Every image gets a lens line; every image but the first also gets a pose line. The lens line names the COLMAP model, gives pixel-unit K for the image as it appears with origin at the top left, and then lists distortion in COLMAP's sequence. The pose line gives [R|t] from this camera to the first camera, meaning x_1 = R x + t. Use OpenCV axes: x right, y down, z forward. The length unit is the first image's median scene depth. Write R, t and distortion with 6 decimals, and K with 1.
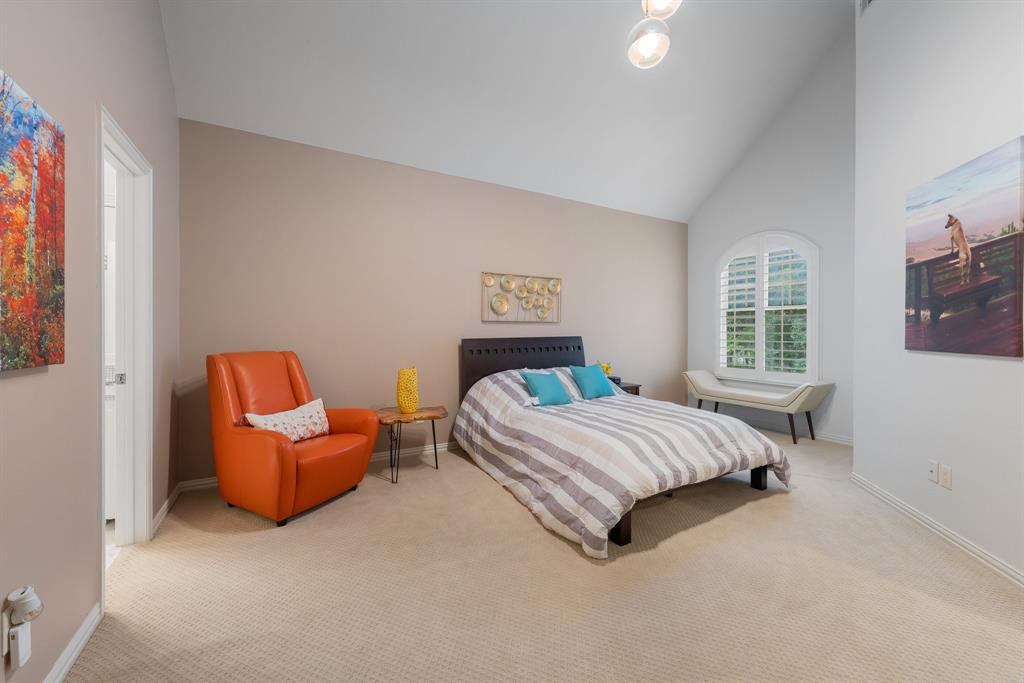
lens RADIAL K [[402.9, 0, 514.6], [0, 402.9, 333.3], [0, 0, 1]] dist [0.000822, 0.000026]
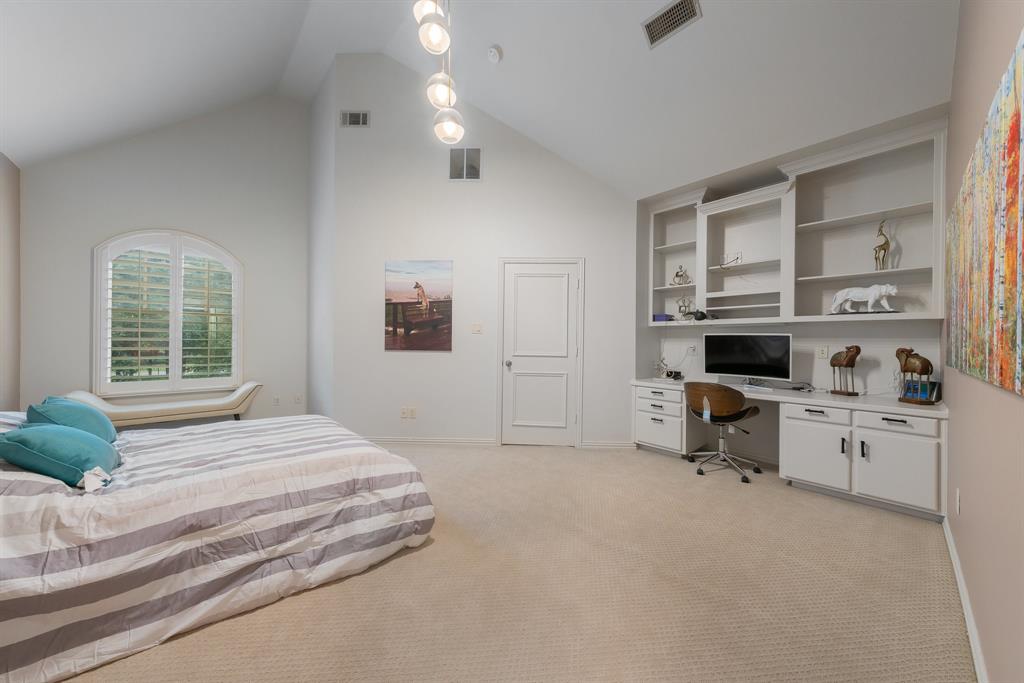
lens RADIAL K [[354.0, 0, 514.4], [0, 354.0, 341.5], [0, 0, 1]] dist [-0.000336, -0.000020]
pose [[-0.214622, -0.005527, 0.976682, -0.677199], [-0.004816, 0.999978, 0.004601, -0.006879], [-0.976685, -0.003717, -0.214644, 0.801842]]
